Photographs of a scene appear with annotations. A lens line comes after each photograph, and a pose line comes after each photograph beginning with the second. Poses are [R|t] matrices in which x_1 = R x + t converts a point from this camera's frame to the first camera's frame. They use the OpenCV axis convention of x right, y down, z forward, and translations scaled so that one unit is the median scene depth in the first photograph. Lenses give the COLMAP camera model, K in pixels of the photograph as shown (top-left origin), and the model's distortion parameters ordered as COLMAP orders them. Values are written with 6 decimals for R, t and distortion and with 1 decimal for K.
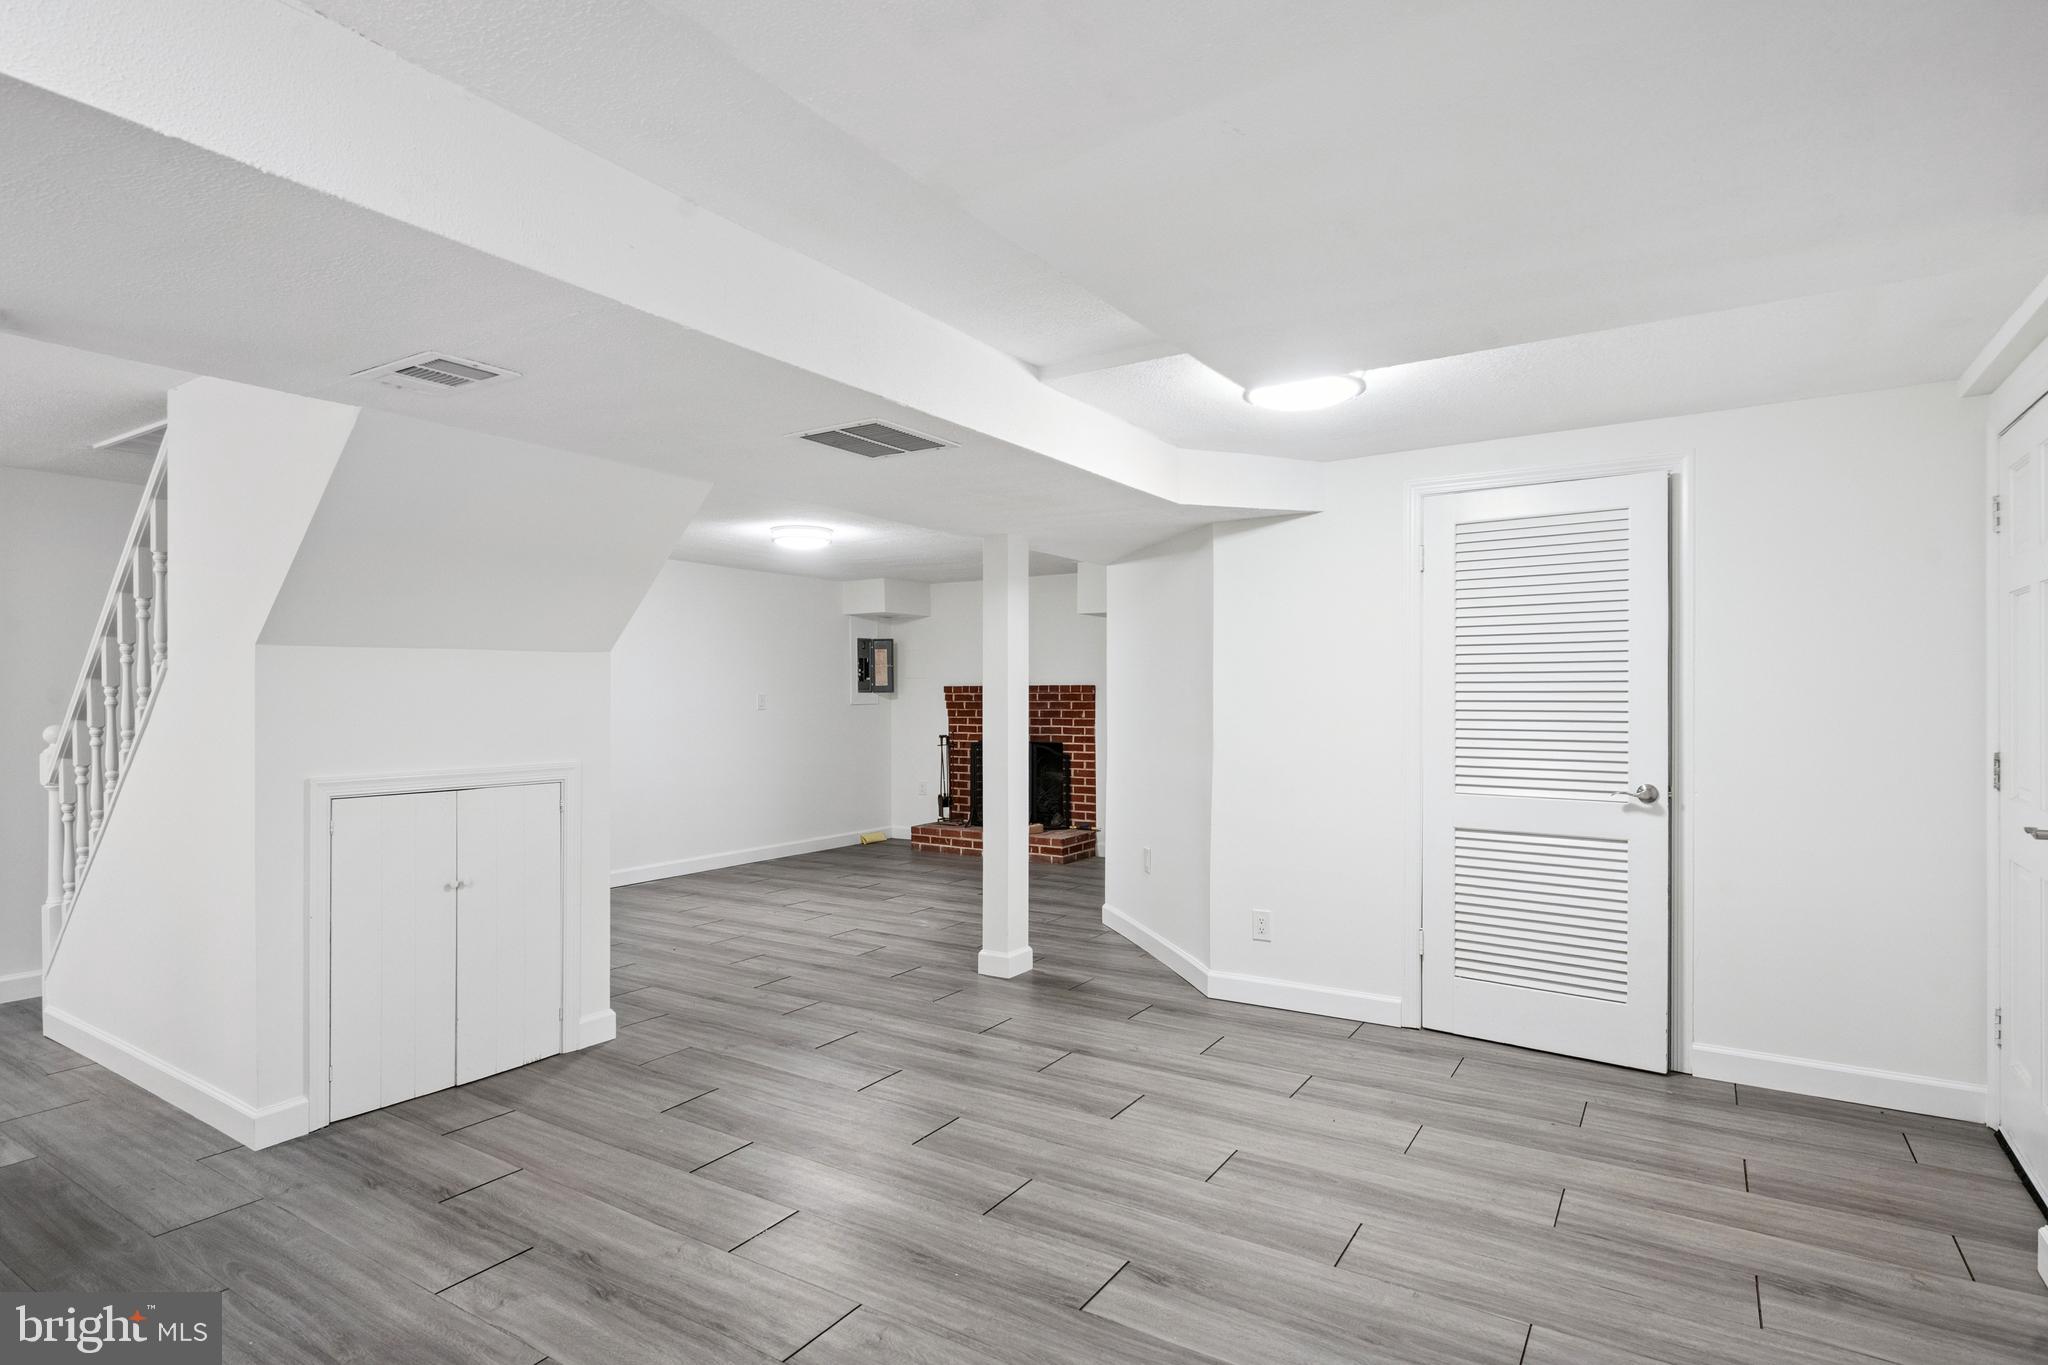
lens RADIAL K [[1086.6, 0, 1070.4], [0, 1086.6, 688.2], [0, 0, 1]] dist [0.003290, 0.000350]
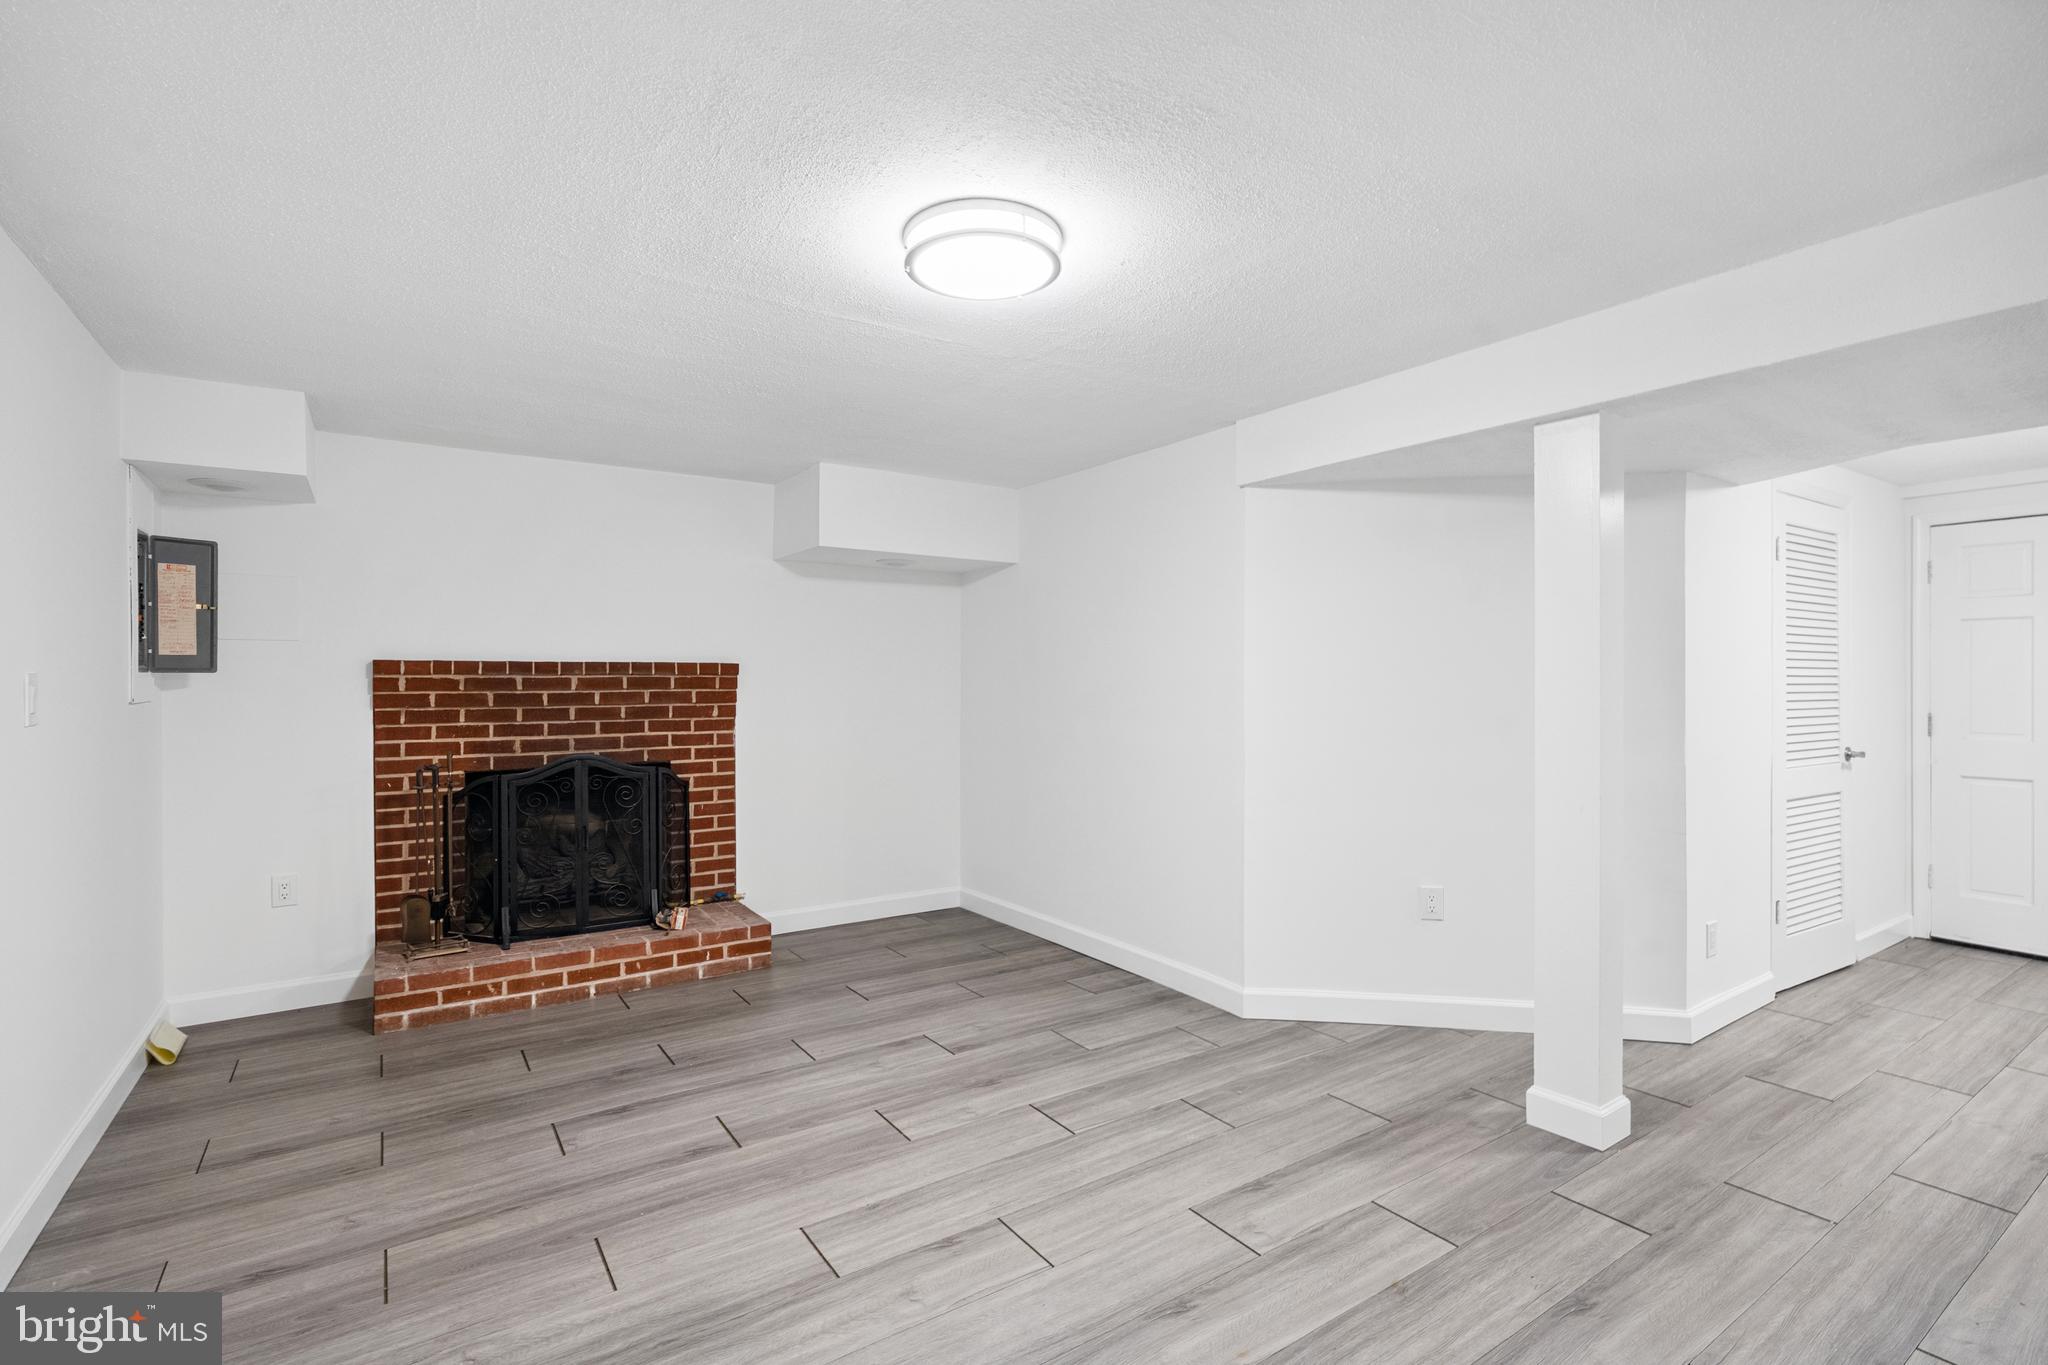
lens RADIAL K [[937.8, 0, 1024.6], [0, 937.8, 672.5], [0, 0, 1]] dist [0.003395, -0.000280]
pose [[0.411324, 0.012259, 0.911407, -0.391581], [-0.005480, 0.999925, -0.010977, 0.007074], [-0.911473, -0.000480, 0.411360, 0.622404]]
